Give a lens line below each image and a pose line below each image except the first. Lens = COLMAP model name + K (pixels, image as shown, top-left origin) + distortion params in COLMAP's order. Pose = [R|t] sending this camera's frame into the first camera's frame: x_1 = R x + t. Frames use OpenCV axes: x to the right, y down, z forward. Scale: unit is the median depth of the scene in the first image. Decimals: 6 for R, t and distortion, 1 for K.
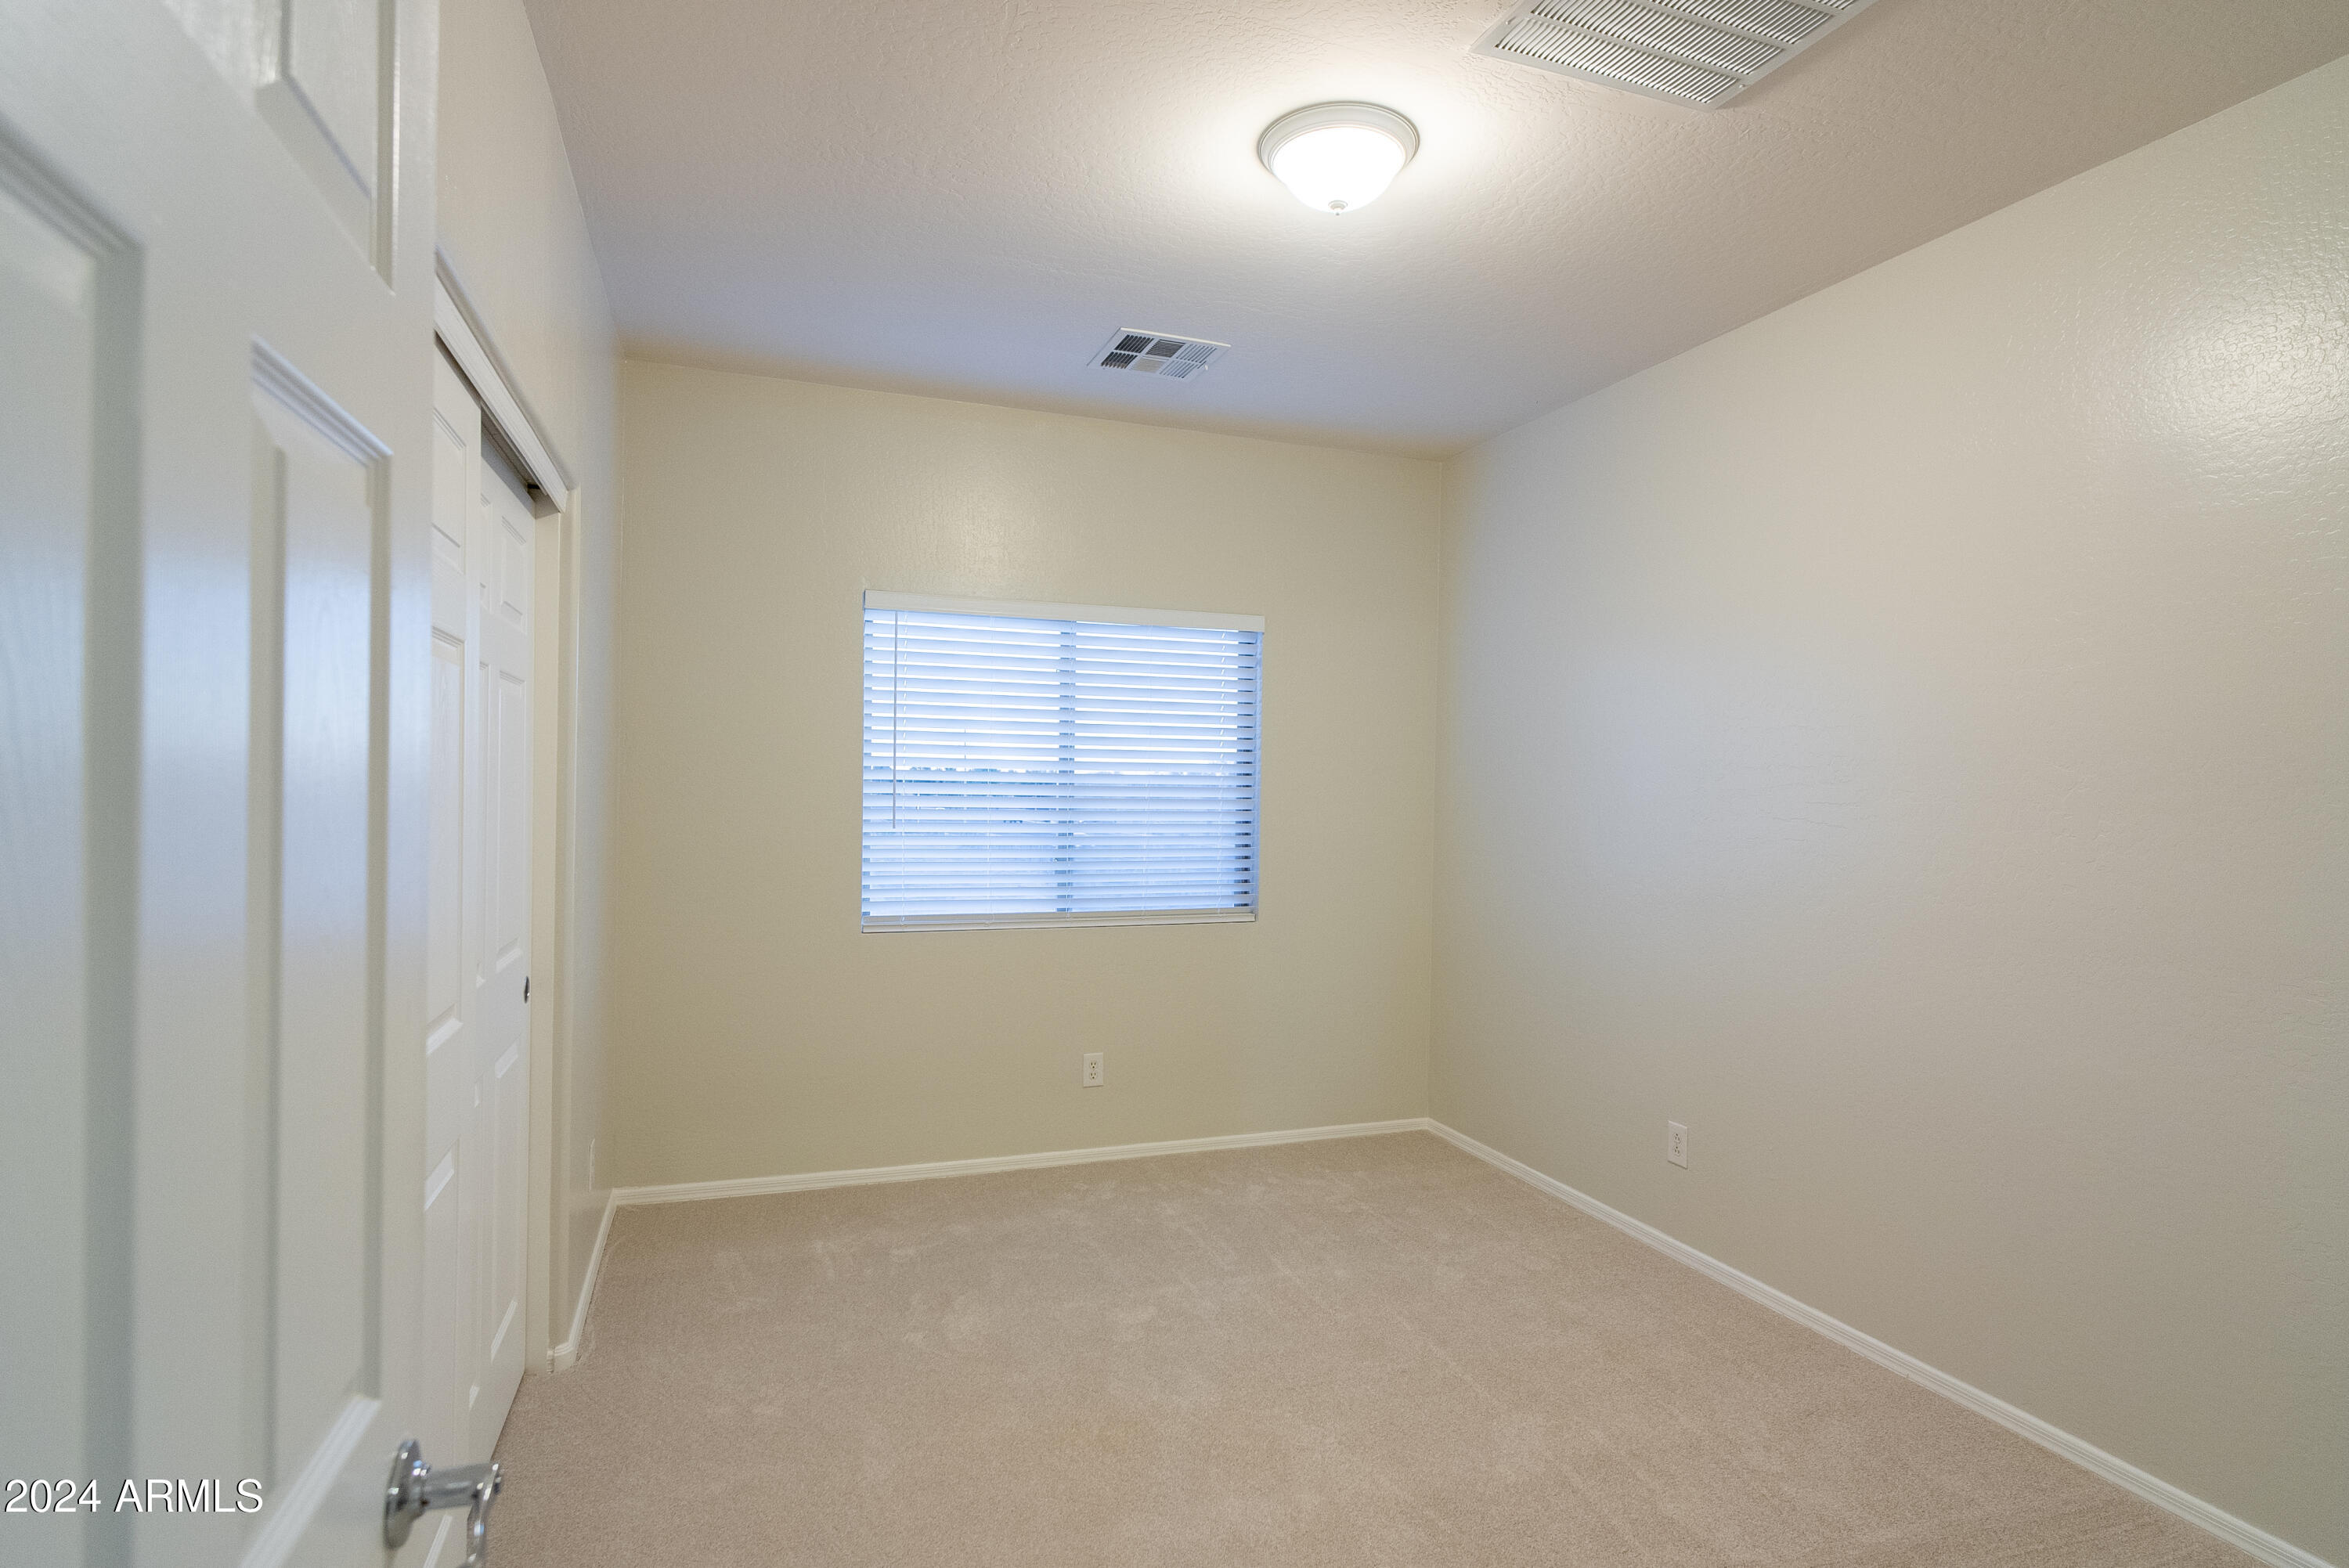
lens RADIAL K [[1200.0, 0, 1182.2], [0, 1200.0, 789.8], [0, 0, 1]] dist [-0.003769, -0.000499]
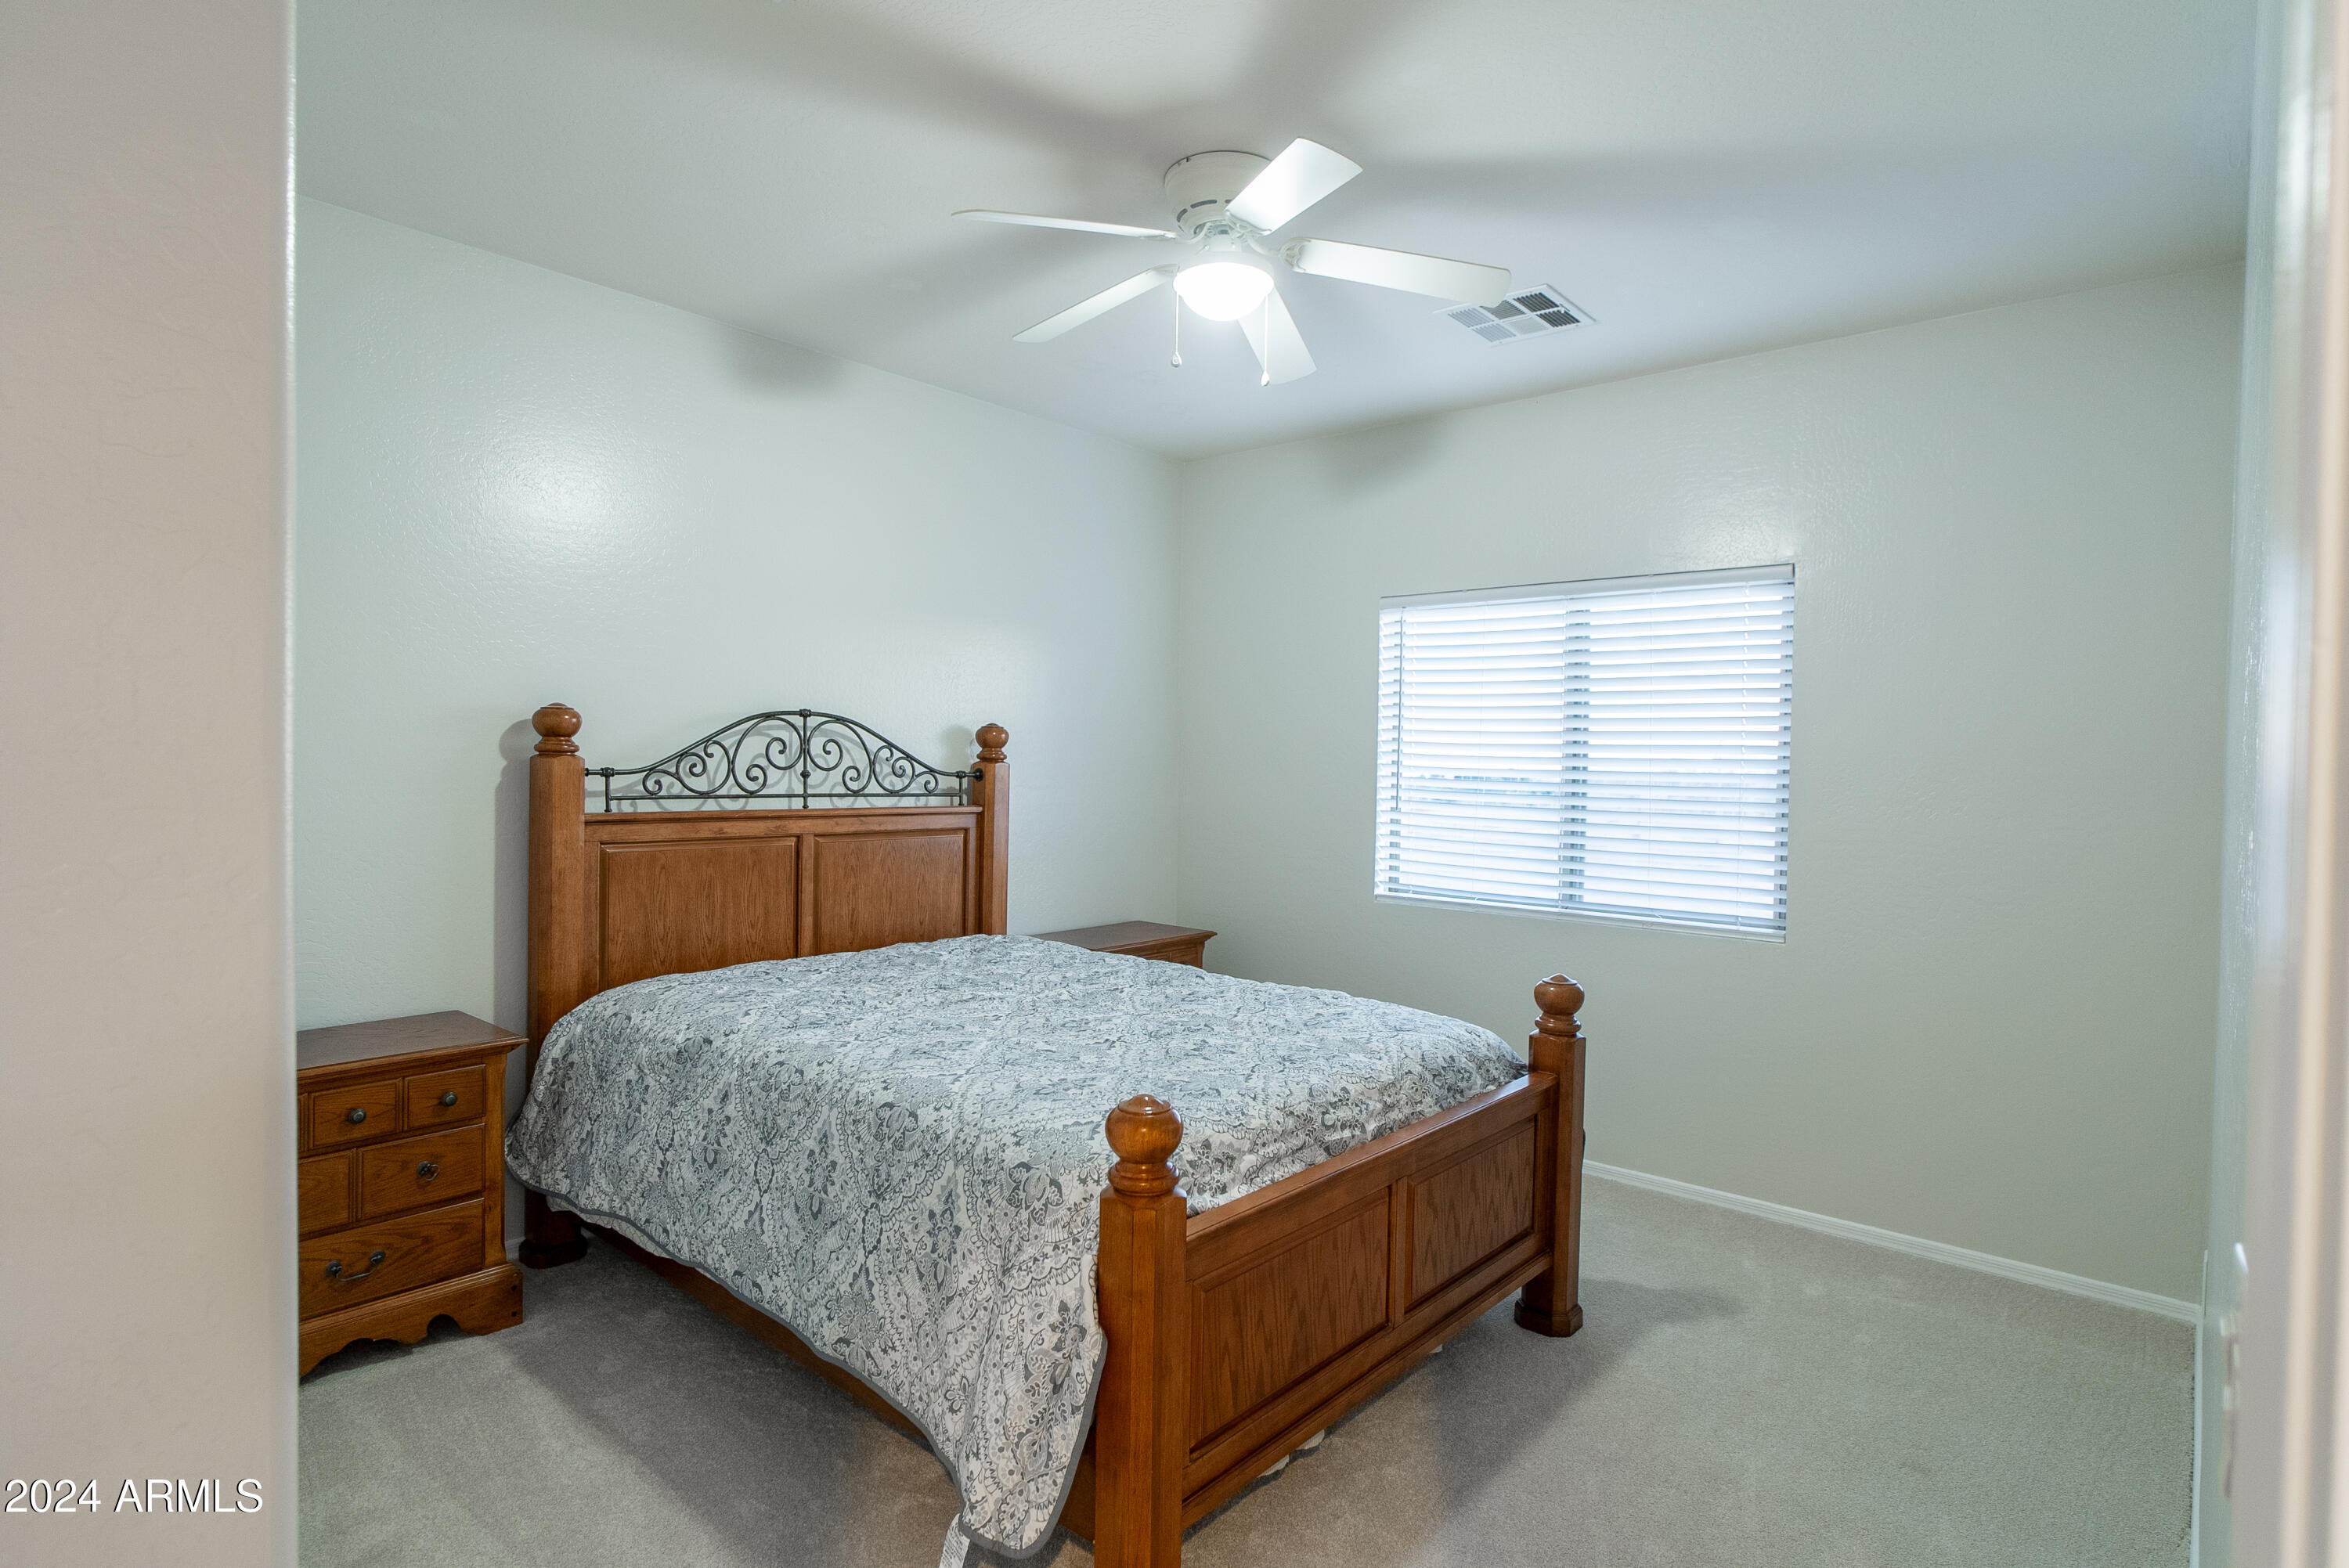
lens RADIAL K [[1200.0, 0, 1182.2], [0, 1200.0, 789.8], [0, 0, 1]] dist [-0.003769, -0.000499]
pose [[0.487699, 0.011972, -0.872930, 0.549234], [-0.022872, 0.999738, 0.000933, 0.020196], [0.872712, 0.019511, 0.487845, 0.264347]]
